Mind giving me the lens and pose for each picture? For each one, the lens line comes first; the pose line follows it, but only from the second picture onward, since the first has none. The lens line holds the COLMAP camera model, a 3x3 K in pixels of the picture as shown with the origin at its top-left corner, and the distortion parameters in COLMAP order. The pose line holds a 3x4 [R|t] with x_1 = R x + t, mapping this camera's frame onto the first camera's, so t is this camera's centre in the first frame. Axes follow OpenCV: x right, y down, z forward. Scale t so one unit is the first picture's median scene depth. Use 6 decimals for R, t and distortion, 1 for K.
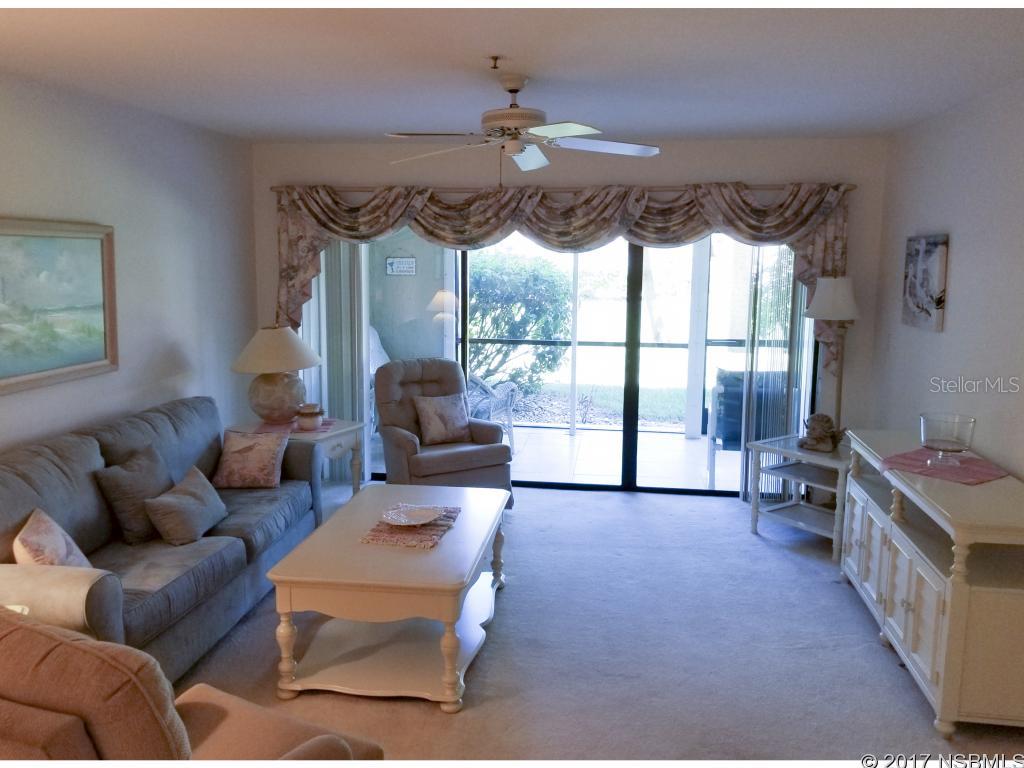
lens RADIAL K [[819.3, 0, 516.0], [0, 819.3, 370.1], [0, 0, 1]] dist [0.053995, -0.078228]
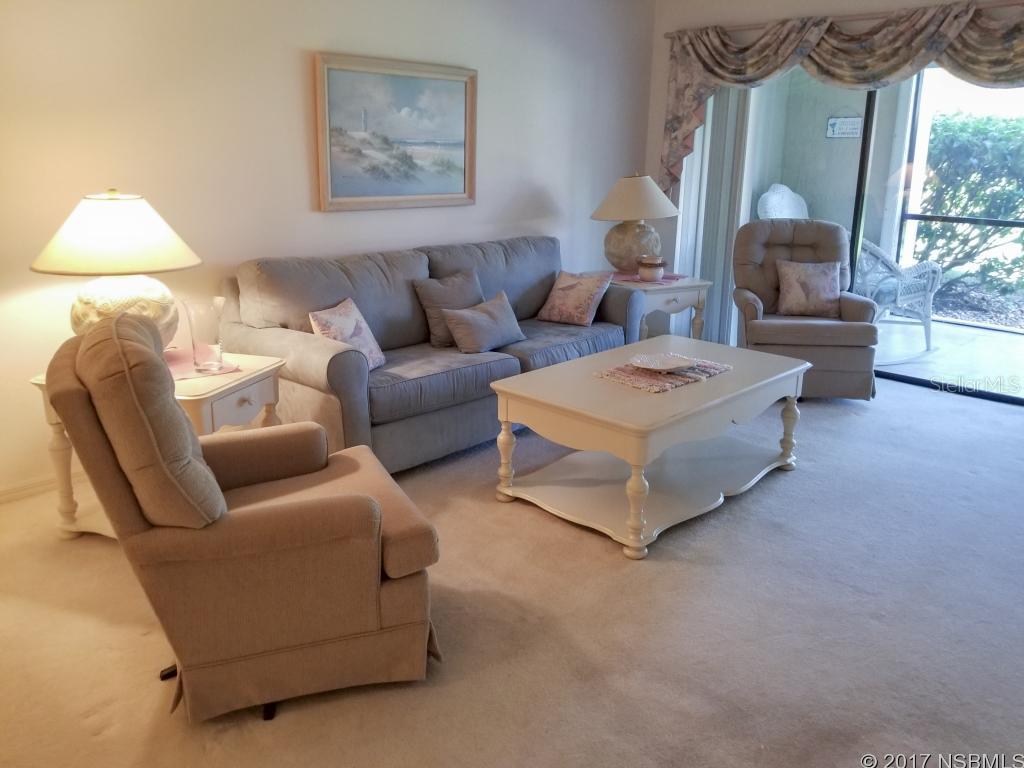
lens RADIAL K [[819.3, 0, 502.4], [0, 819.3, 348.9], [0, 0, 1]] dist [0.053995, -0.078228]
pose [[0.795734, 0.142941, -0.588536, 0.200964], [-0.083661, 0.988376, 0.126938, 0.042983], [0.599840, -0.051772, 0.798444, 0.103297]]
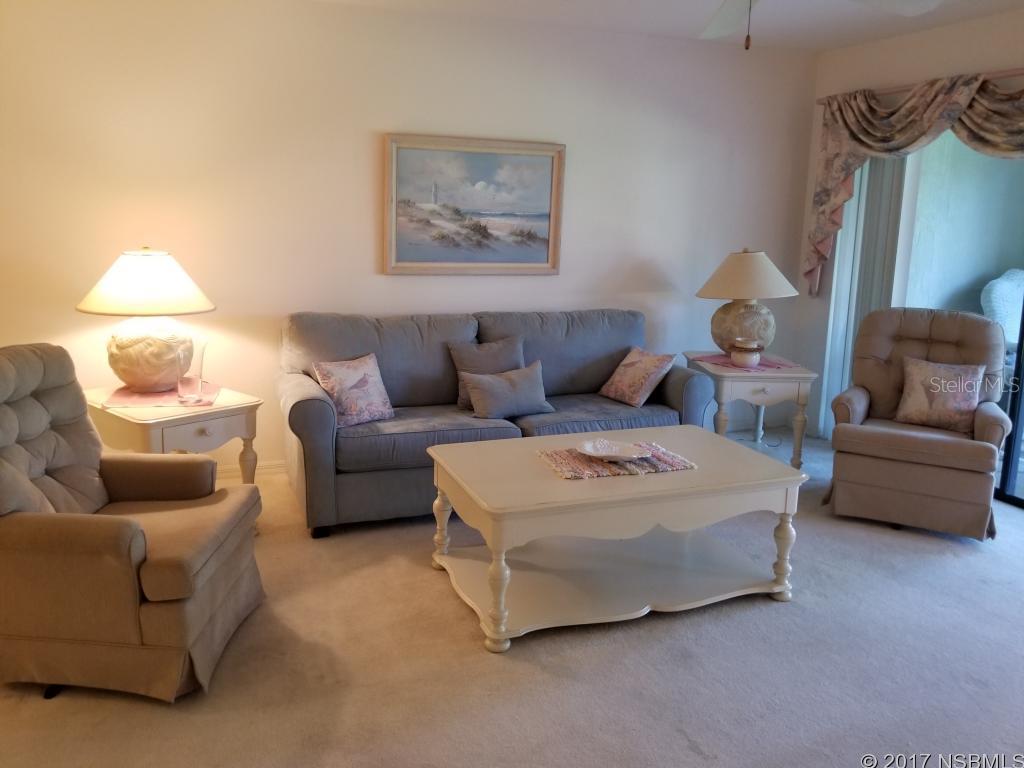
lens RADIAL K [[819.3, 0, 492.7], [0, 819.3, 340.4], [0, 0, 1]] dist [0.053995, -0.078228]
pose [[0.459505, 0.141745, -0.876791, 0.406953], [-0.138415, 0.986550, 0.086949, 0.003940], [0.877323, 0.081407, 0.472945, 0.340343]]
